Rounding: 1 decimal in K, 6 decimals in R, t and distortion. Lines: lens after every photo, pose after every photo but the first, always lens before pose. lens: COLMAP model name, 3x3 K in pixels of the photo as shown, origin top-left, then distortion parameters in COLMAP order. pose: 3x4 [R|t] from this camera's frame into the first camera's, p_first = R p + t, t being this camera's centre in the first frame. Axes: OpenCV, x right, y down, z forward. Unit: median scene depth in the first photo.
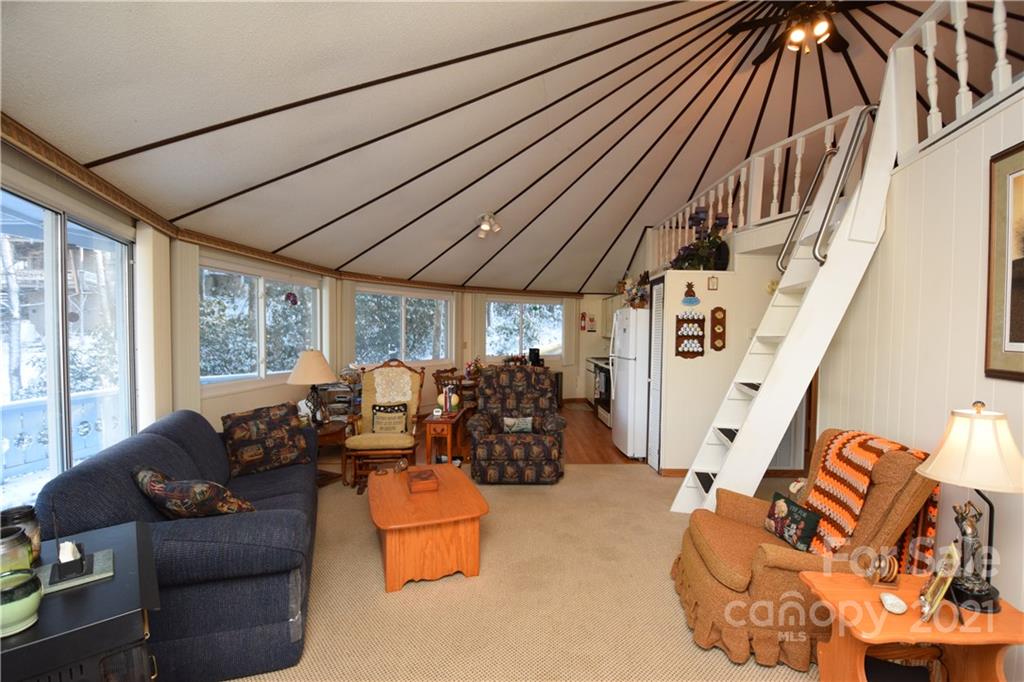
lens RADIAL K [[448.9, 0, 515.8], [0, 448.9, 345.1], [0, 0, 1]] dist [0.014196, -0.022964]
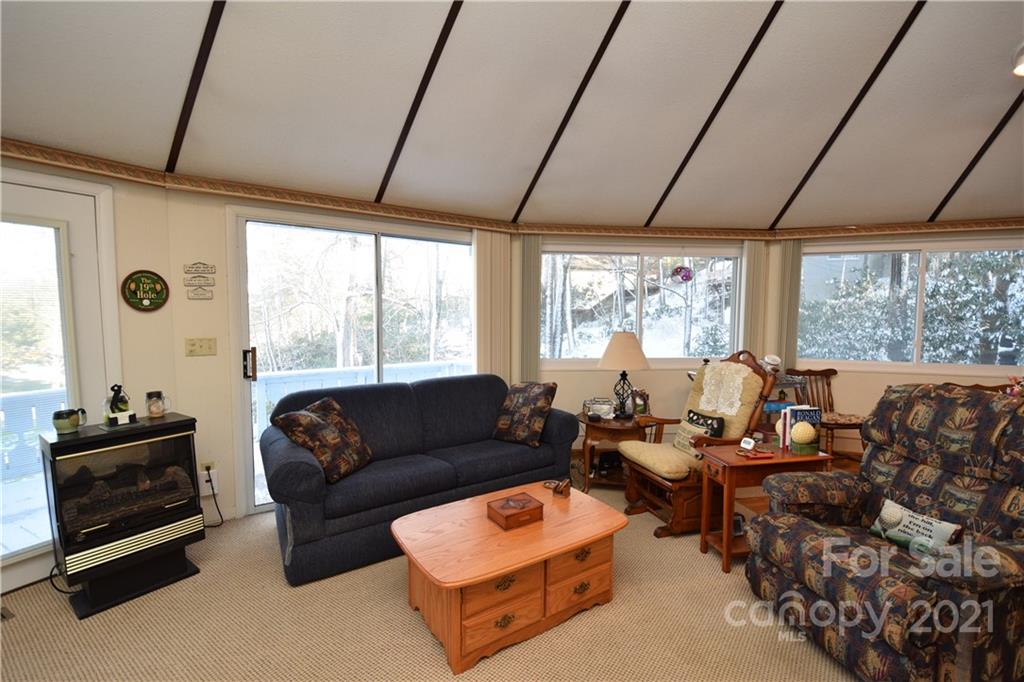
lens RADIAL K [[448.9, 0, 515.8], [0, 448.9, 345.1], [0, 0, 1]] dist [0.014196, -0.022964]
pose [[0.205751, 0.062412, -0.976612, 0.316381], [-0.029516, 0.997906, 0.057555, -0.005722], [0.978159, 0.016983, 0.207162, 0.539207]]
